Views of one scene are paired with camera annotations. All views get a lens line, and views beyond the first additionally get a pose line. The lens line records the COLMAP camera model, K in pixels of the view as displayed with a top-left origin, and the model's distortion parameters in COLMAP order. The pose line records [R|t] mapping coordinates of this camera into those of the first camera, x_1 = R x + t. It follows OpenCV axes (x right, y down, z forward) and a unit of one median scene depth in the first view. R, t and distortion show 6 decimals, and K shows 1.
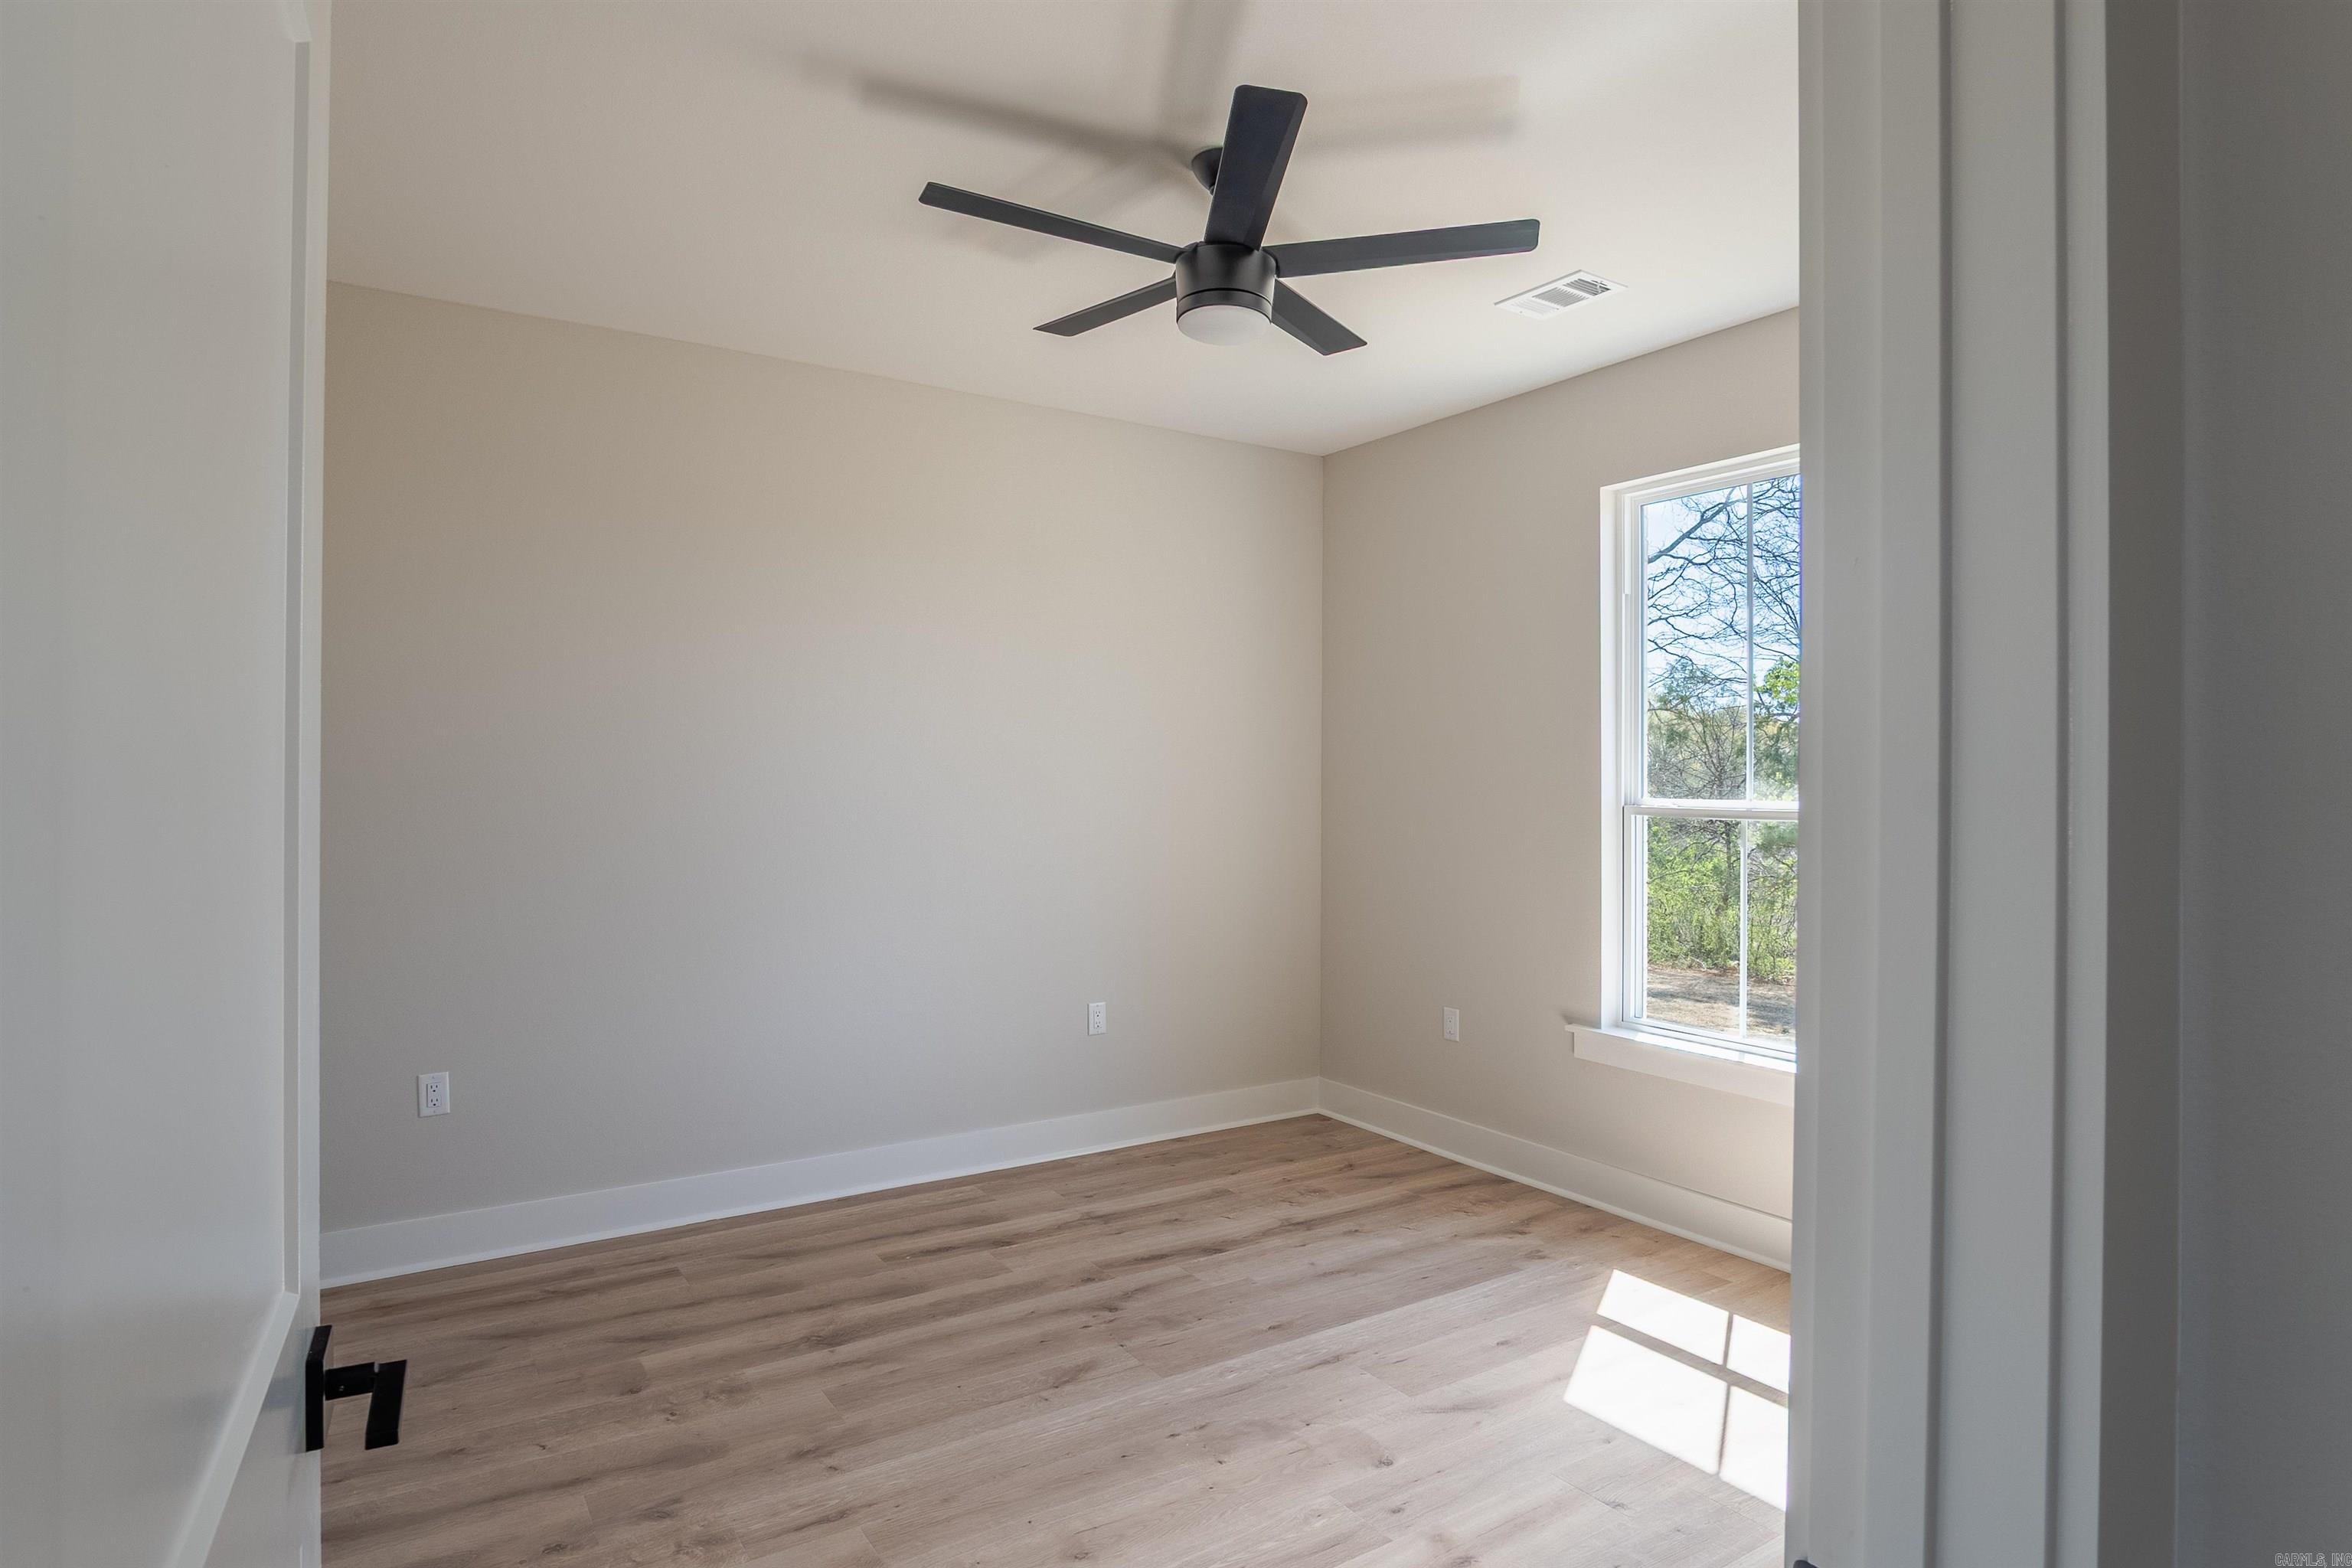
lens RADIAL K [[1279.7, 0, 1172.6], [0, 1279.7, 777.8], [0, 0, 1]] dist [-0.043344, 0.012837]
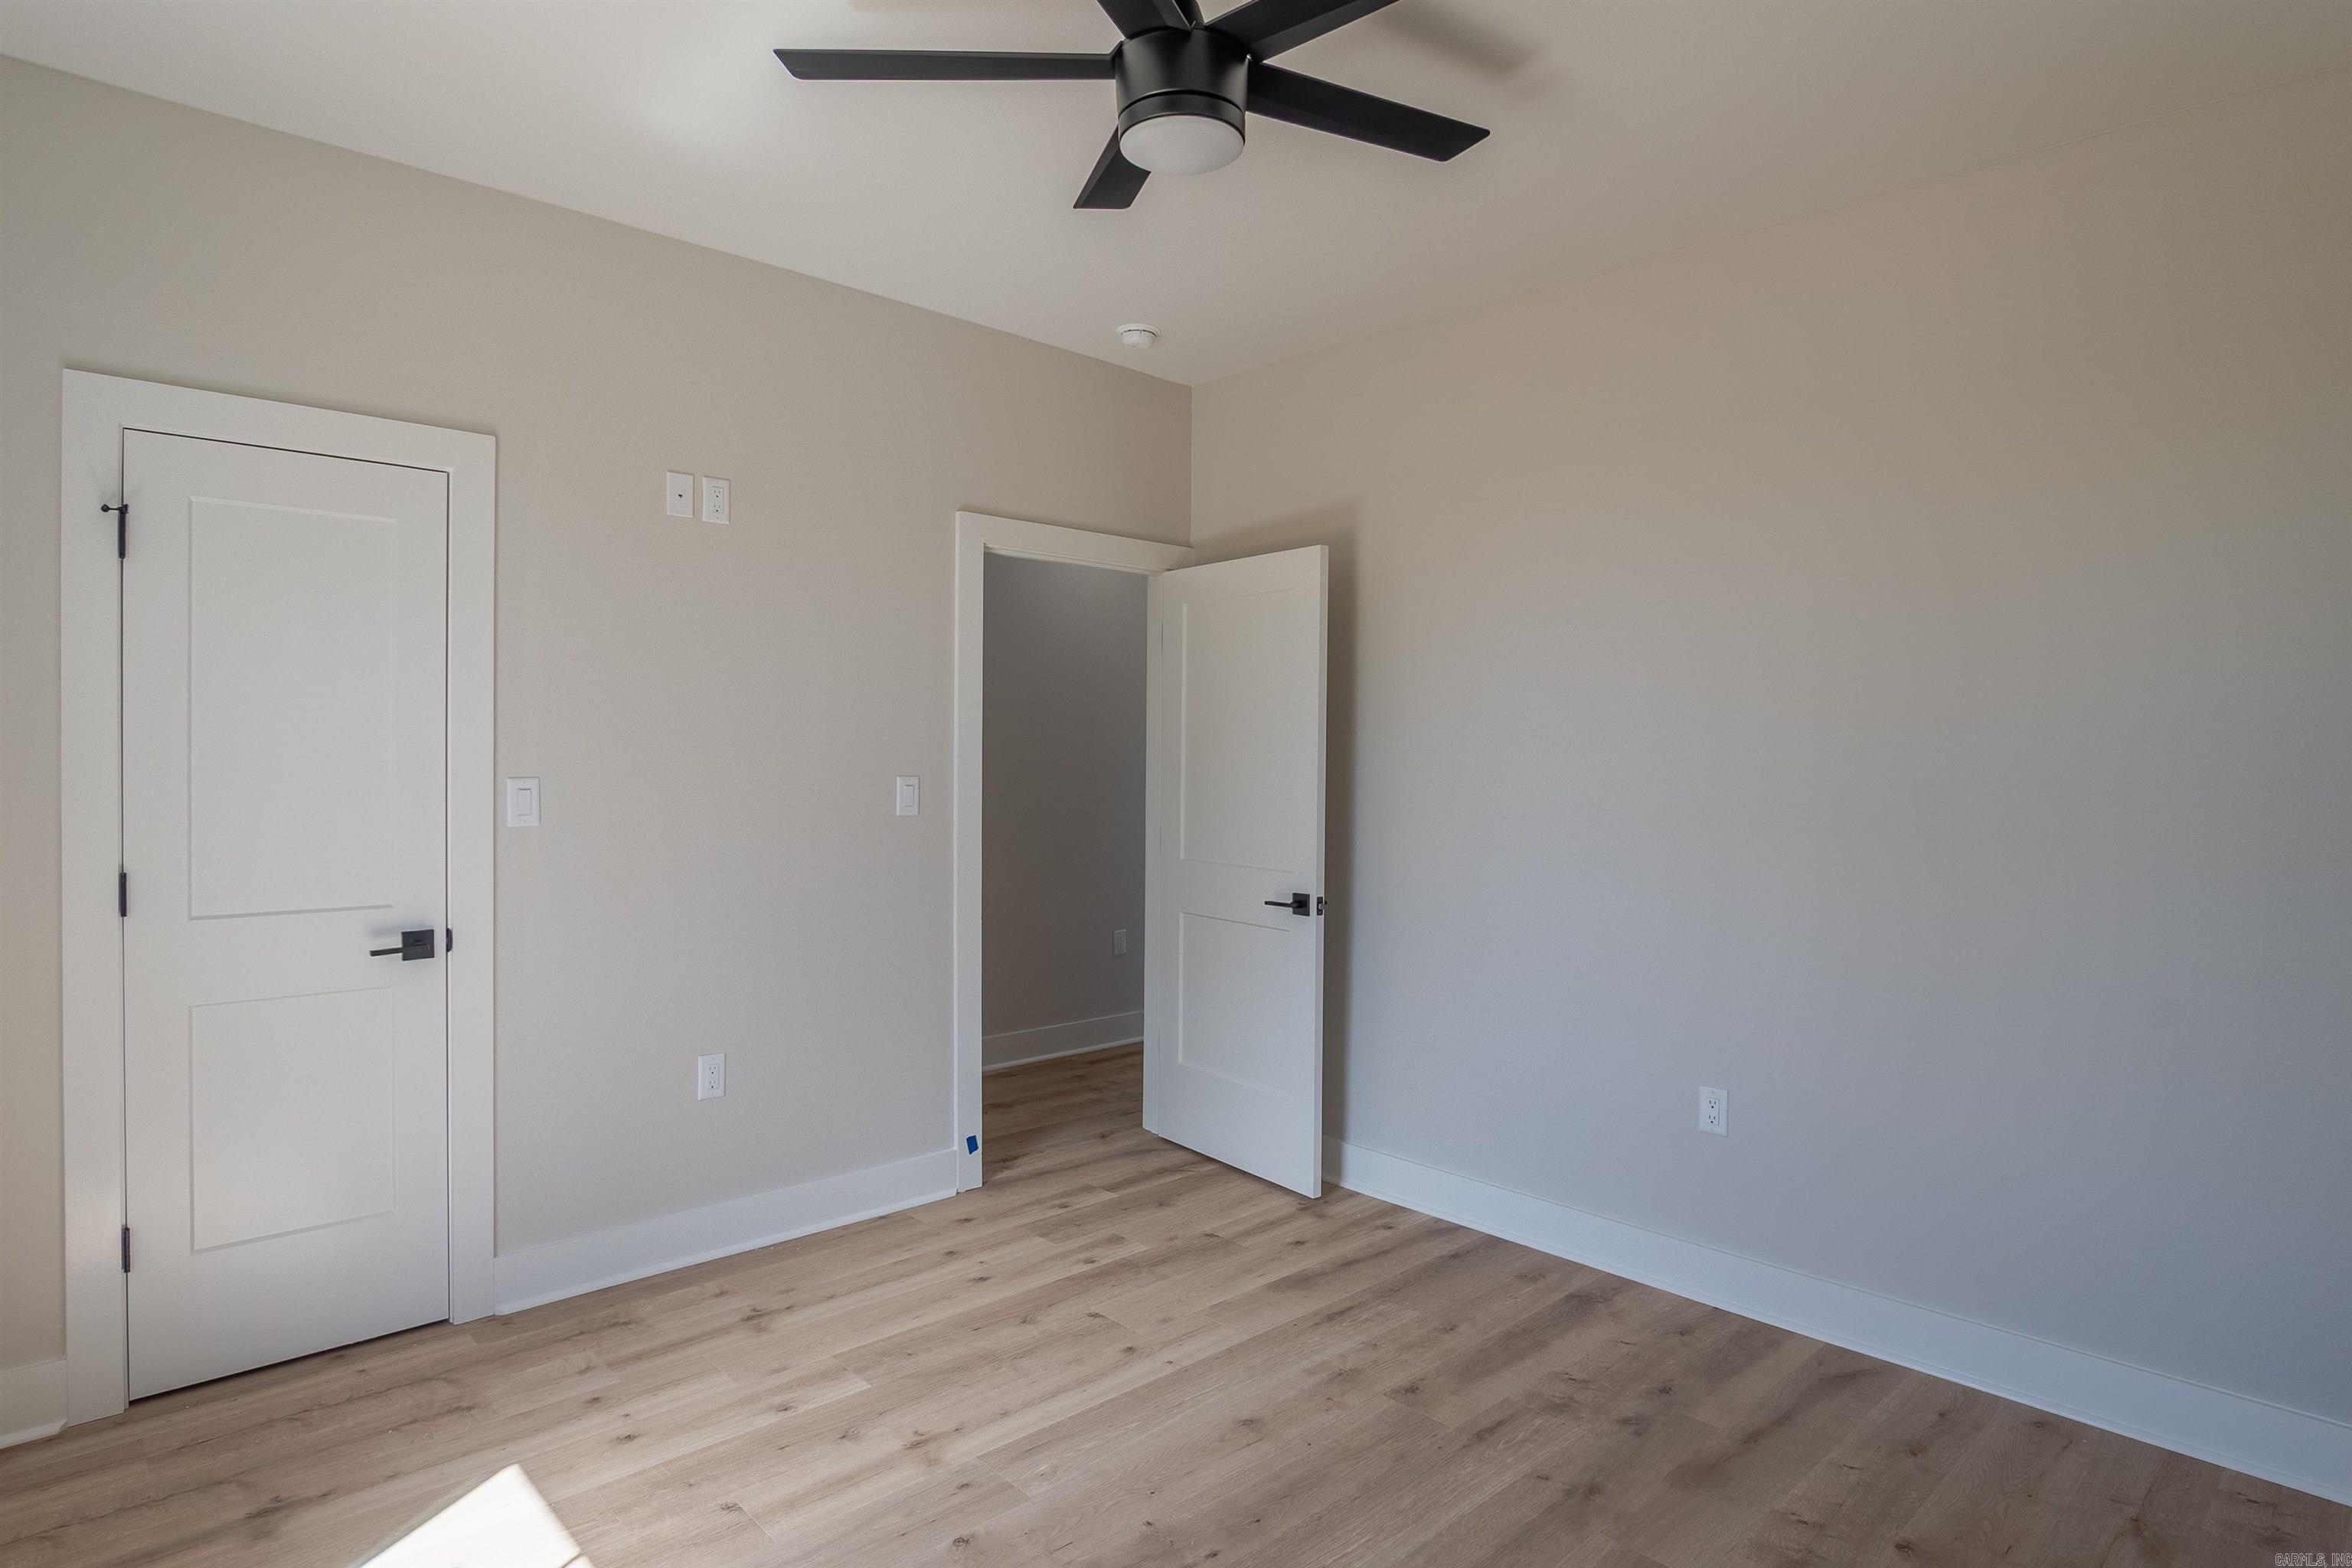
lens RADIAL K [[1279.7, 0, 1173.9], [0, 1279.7, 774.3], [0, 0, 1]] dist [-0.043344, 0.012837]
pose [[-0.983624, -0.015814, -0.179537, 0.197159], [-0.019075, 0.999683, 0.016451, -0.001585], [0.179220, 0.019606, -0.983614, 1.950588]]
